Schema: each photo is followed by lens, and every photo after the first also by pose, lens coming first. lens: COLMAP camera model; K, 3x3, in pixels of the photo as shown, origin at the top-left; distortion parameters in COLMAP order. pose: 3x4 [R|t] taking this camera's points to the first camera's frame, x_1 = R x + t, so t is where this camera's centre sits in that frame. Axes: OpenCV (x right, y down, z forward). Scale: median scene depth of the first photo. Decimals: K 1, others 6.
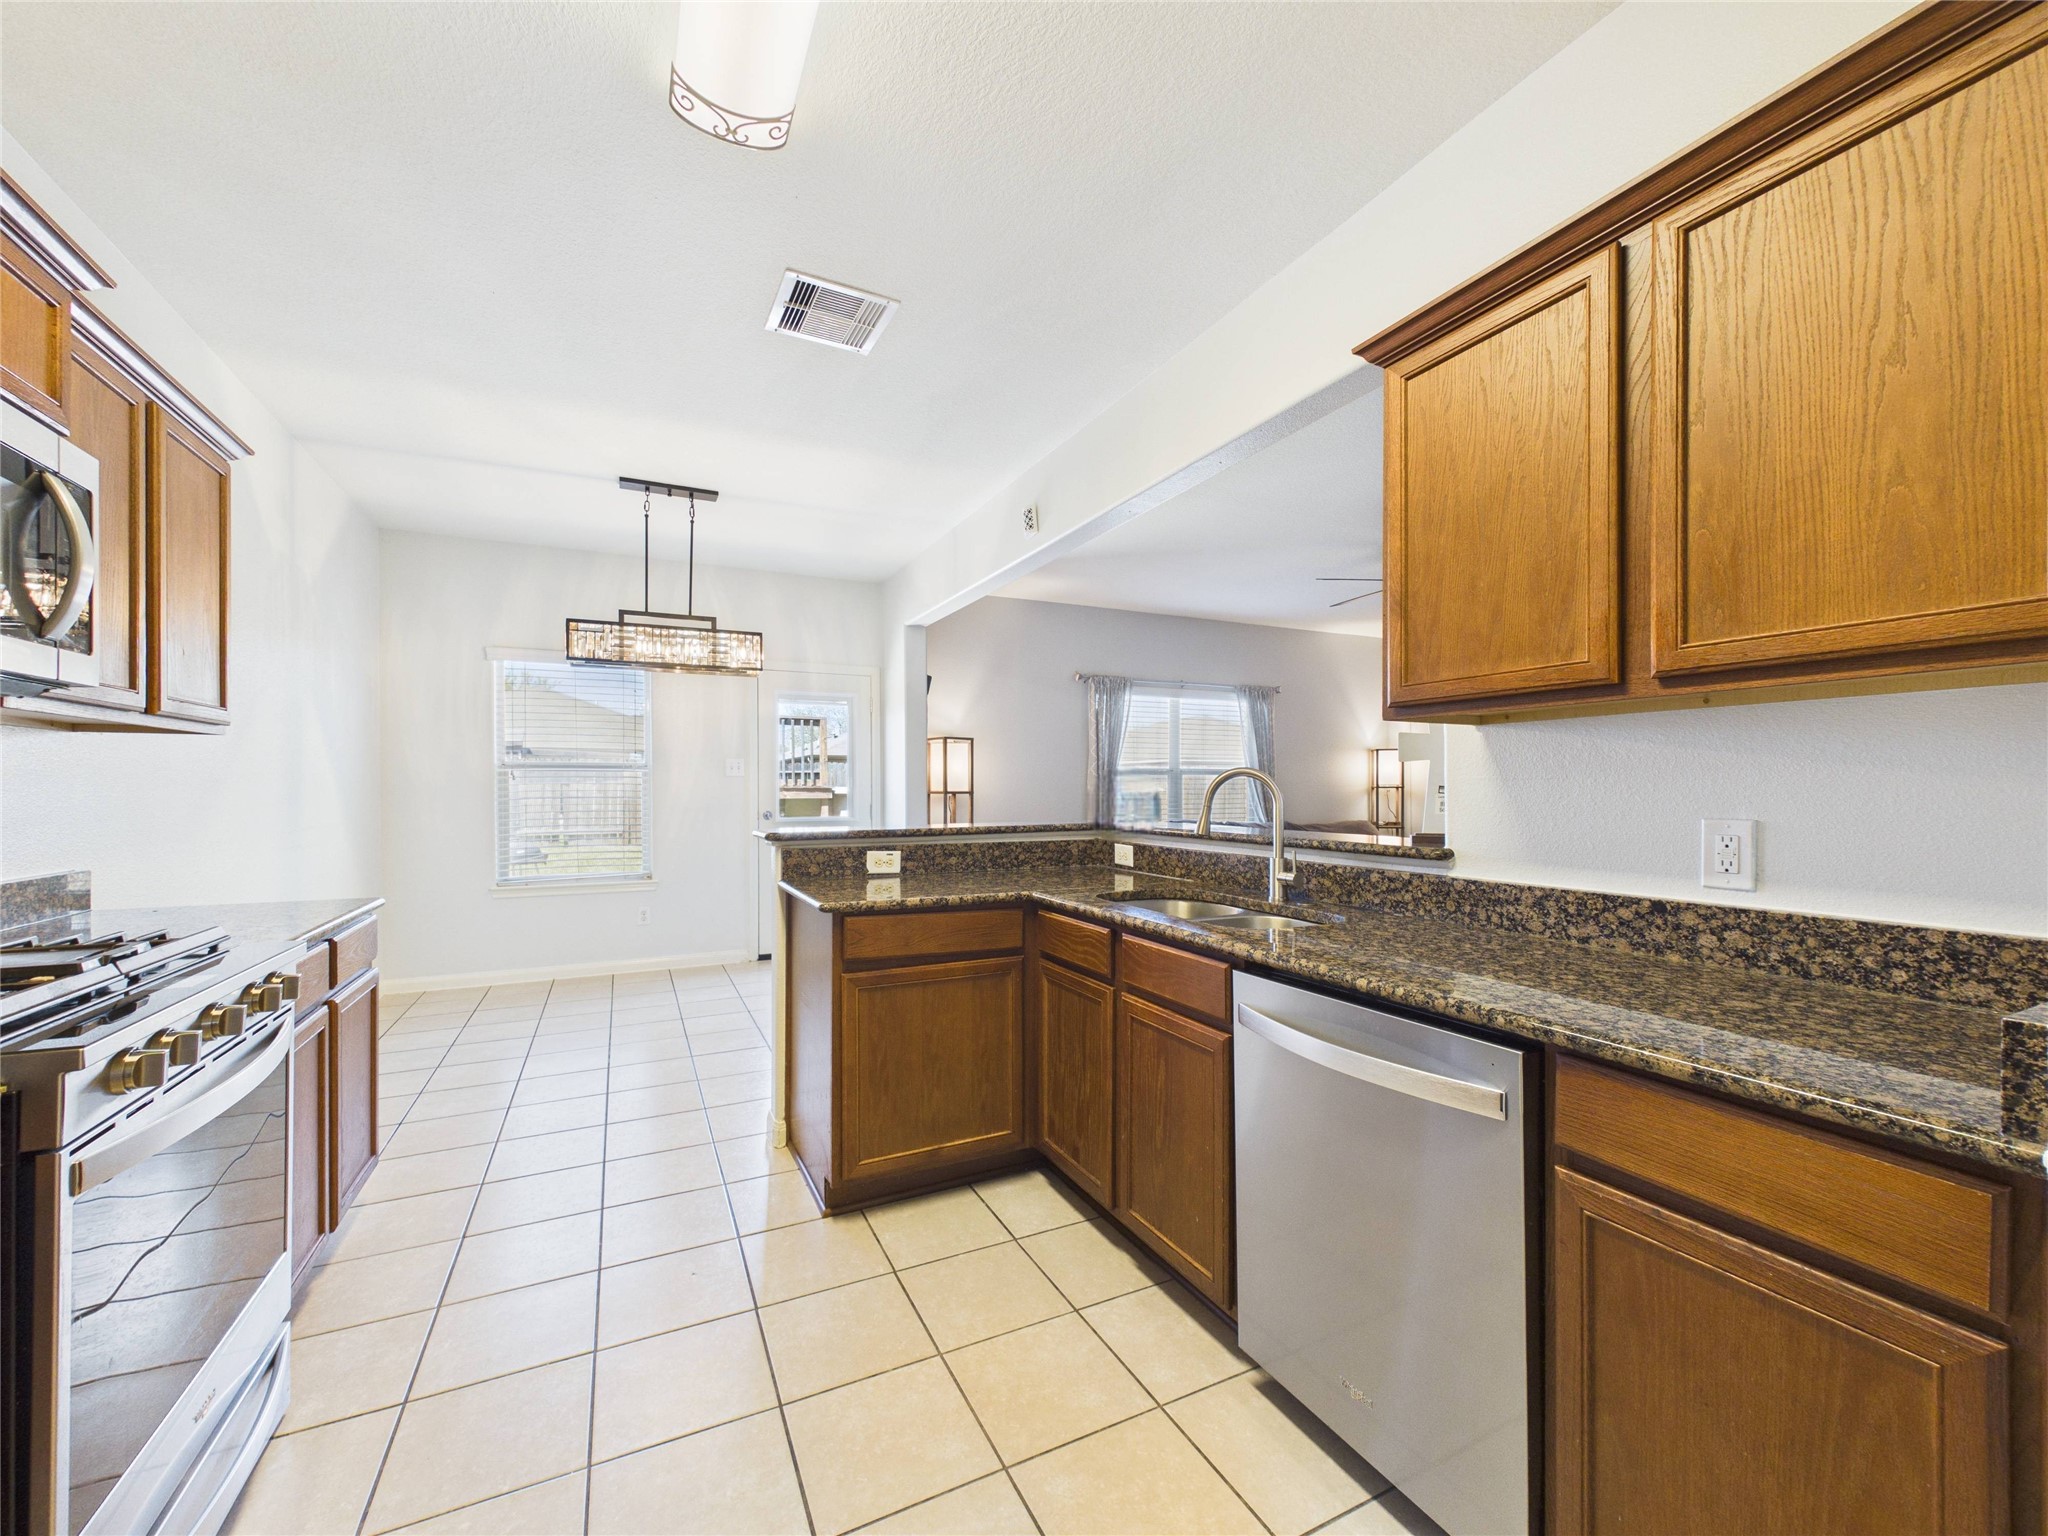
lens RADIAL K [[824.2, 0, 1024.1], [0, 824.2, 792.4], [0, 0, 1]] dist [0.002349, -0.000261]
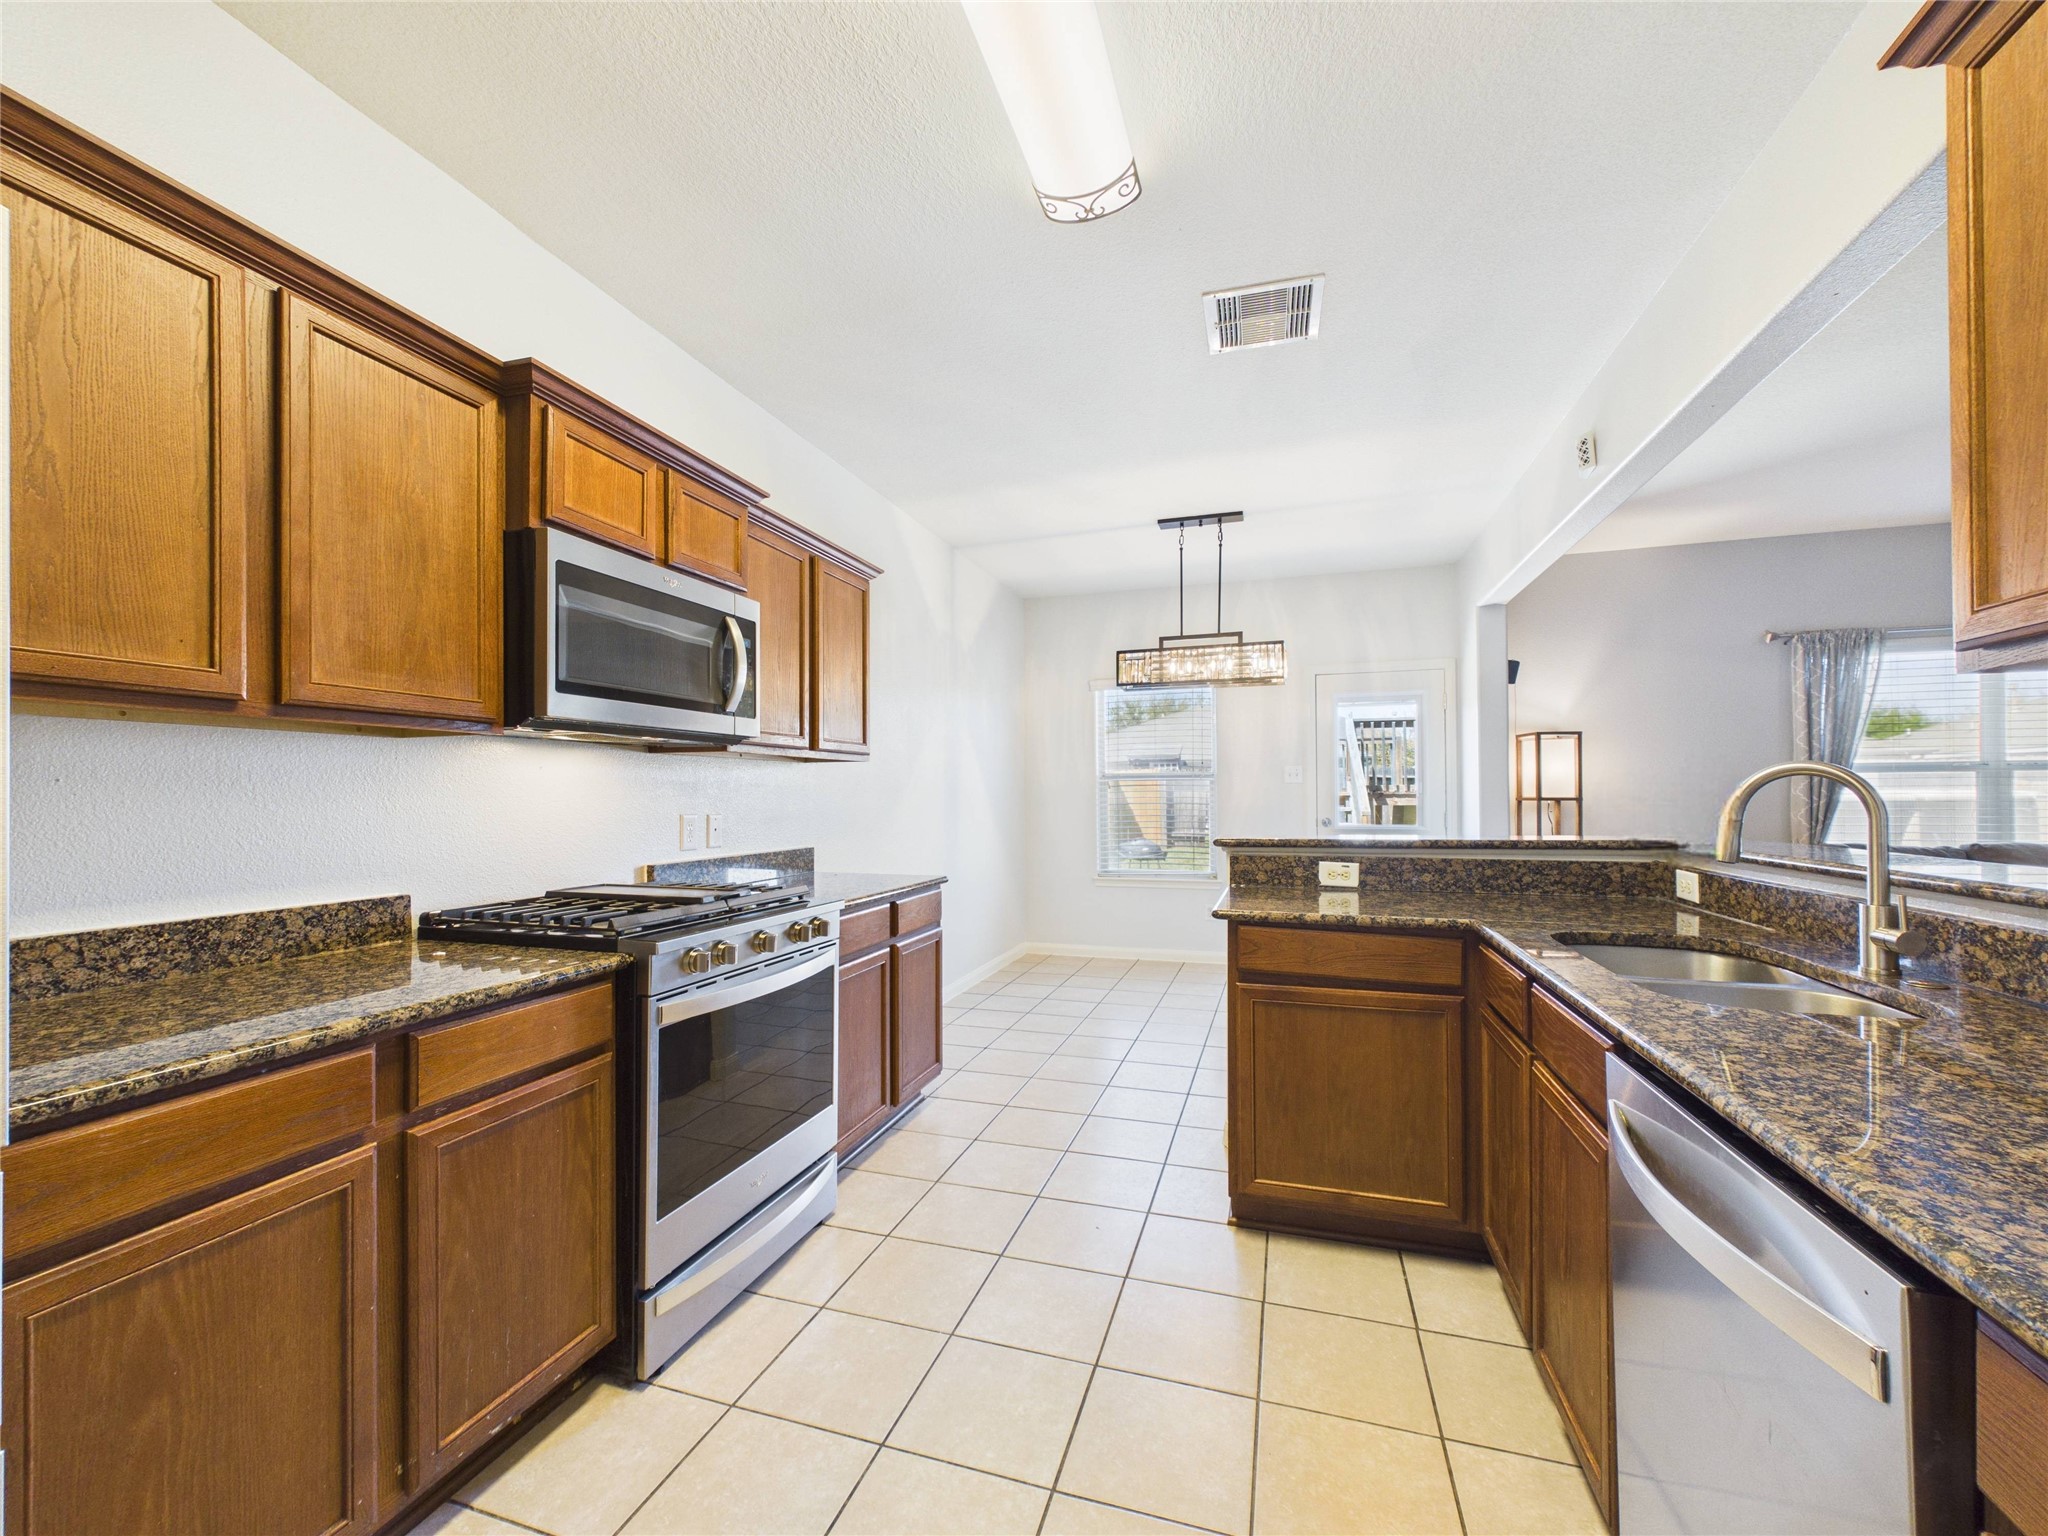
lens RADIAL K [[824.2, 0, 1025.5], [0, 824.2, 792.3], [0, 0, 1]] dist [0.002349, -0.000261]
pose [[0.722172, -0.006050, -0.691687, 0.289666], [0.000704, 0.999968, -0.008011, -0.000823], [0.691713, 0.005298, 0.722153, 0.110167]]
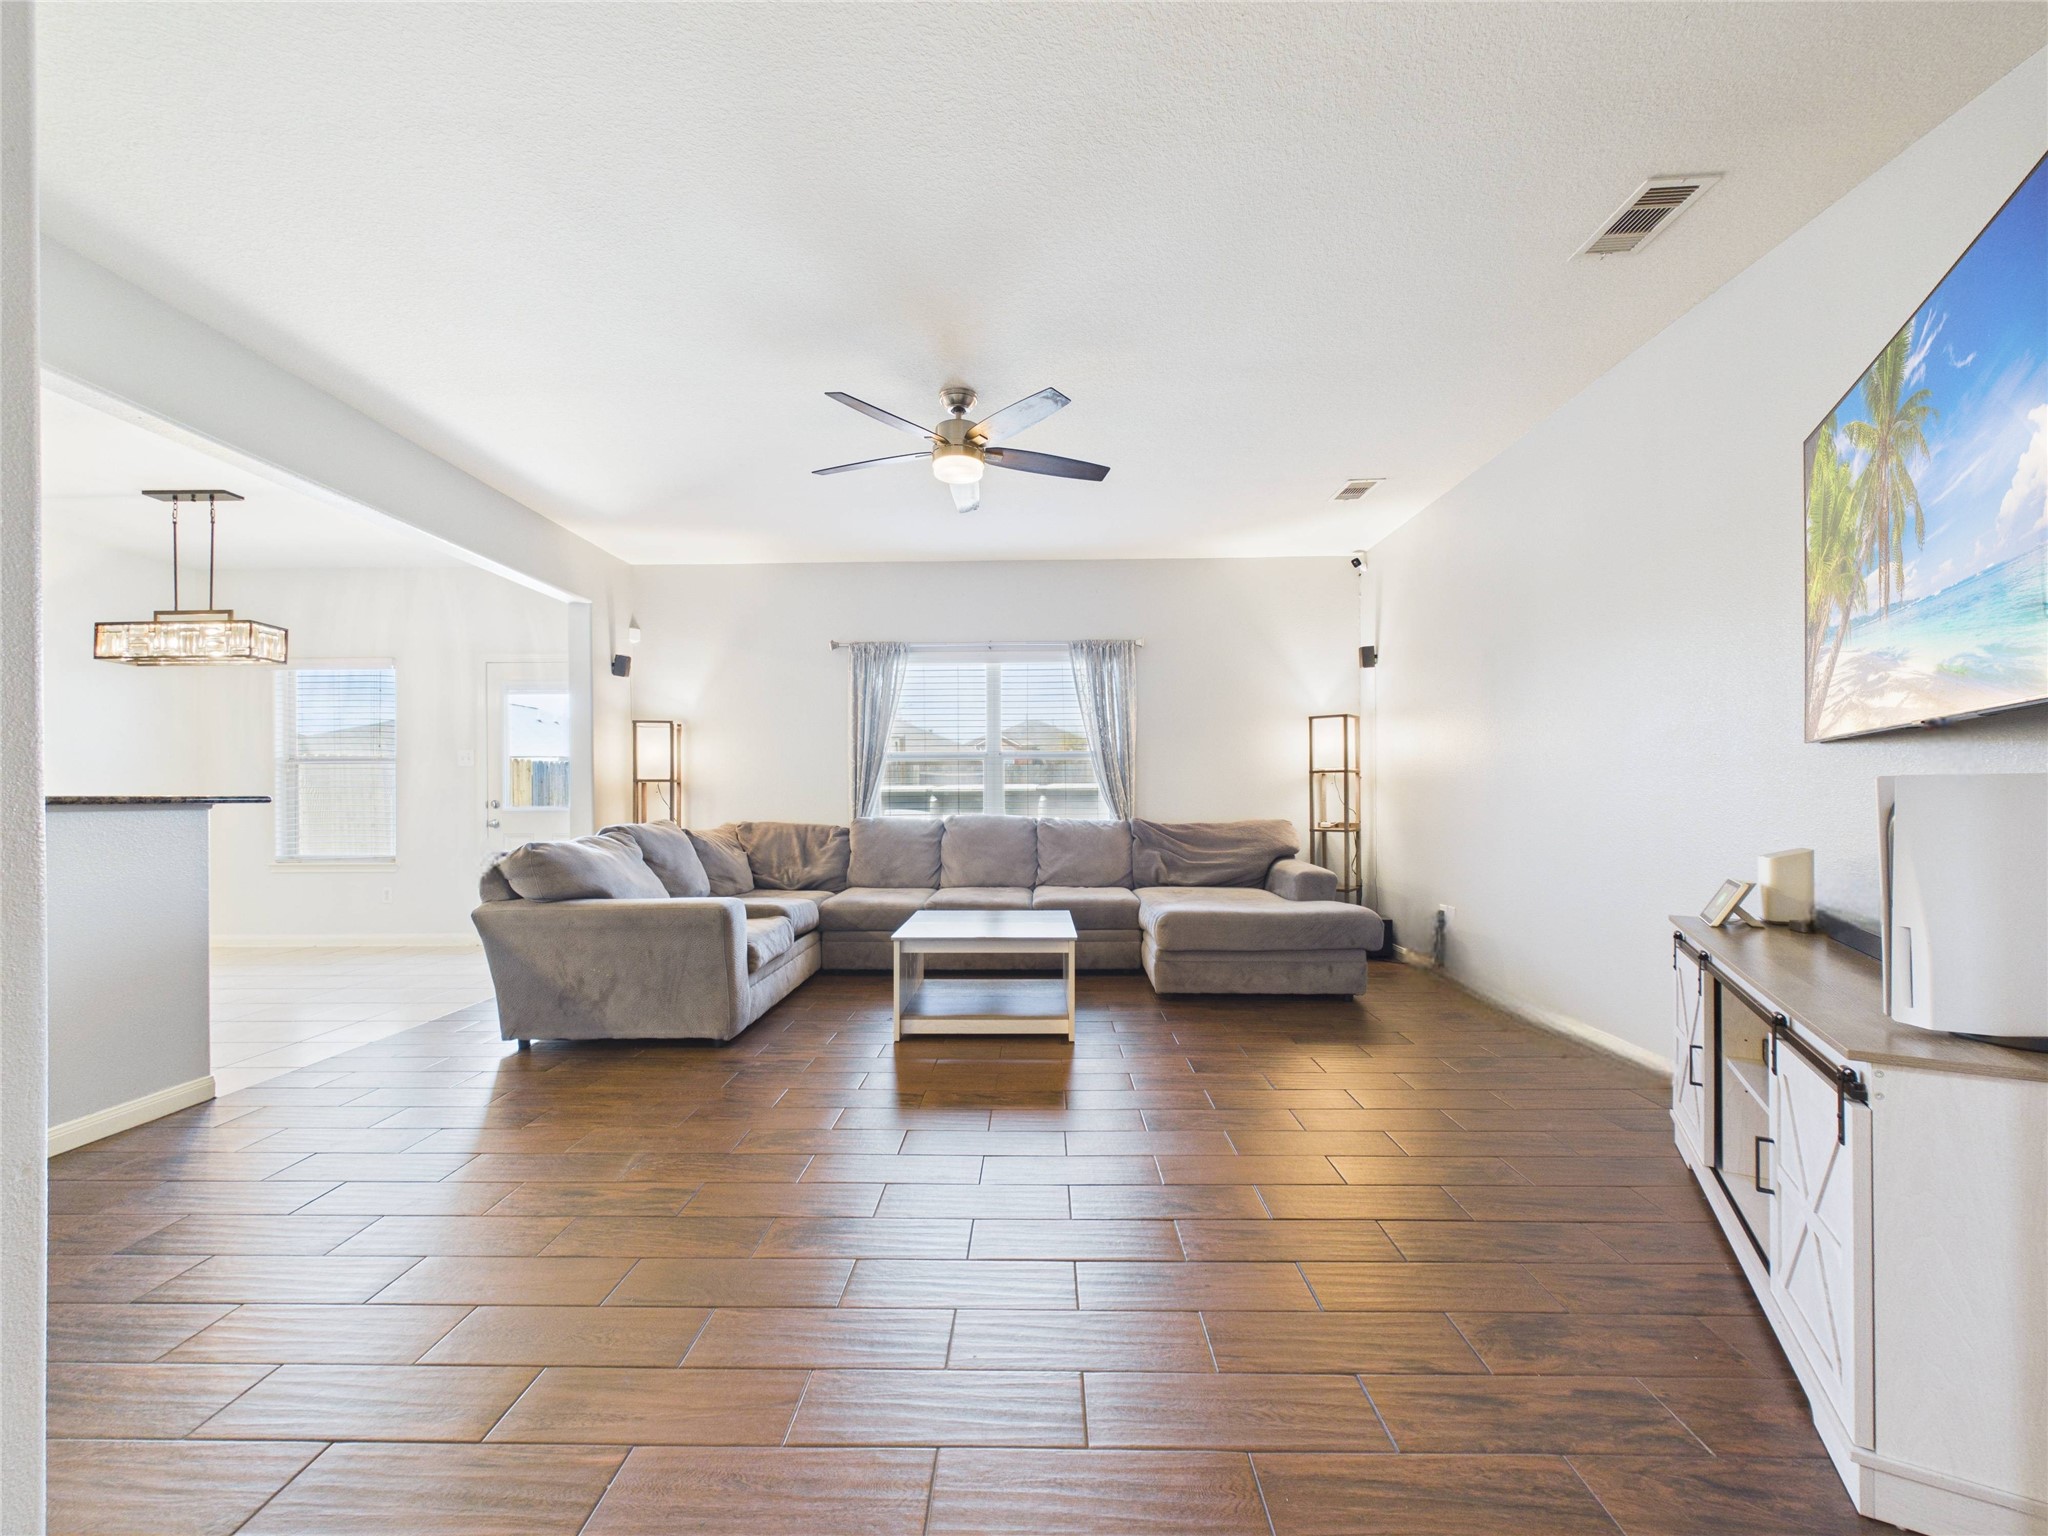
lens RADIAL K [[824.2, 0, 1017.9], [0, 824.2, 794.1], [0, 0, 1]] dist [0.002349, -0.000261]
pose [[0.887301, -0.004732, -0.461167, 1.950190], [0.000562, 0.999958, -0.009179, 0.066346], [0.461191, 0.007885, 0.887266, 1.025420]]
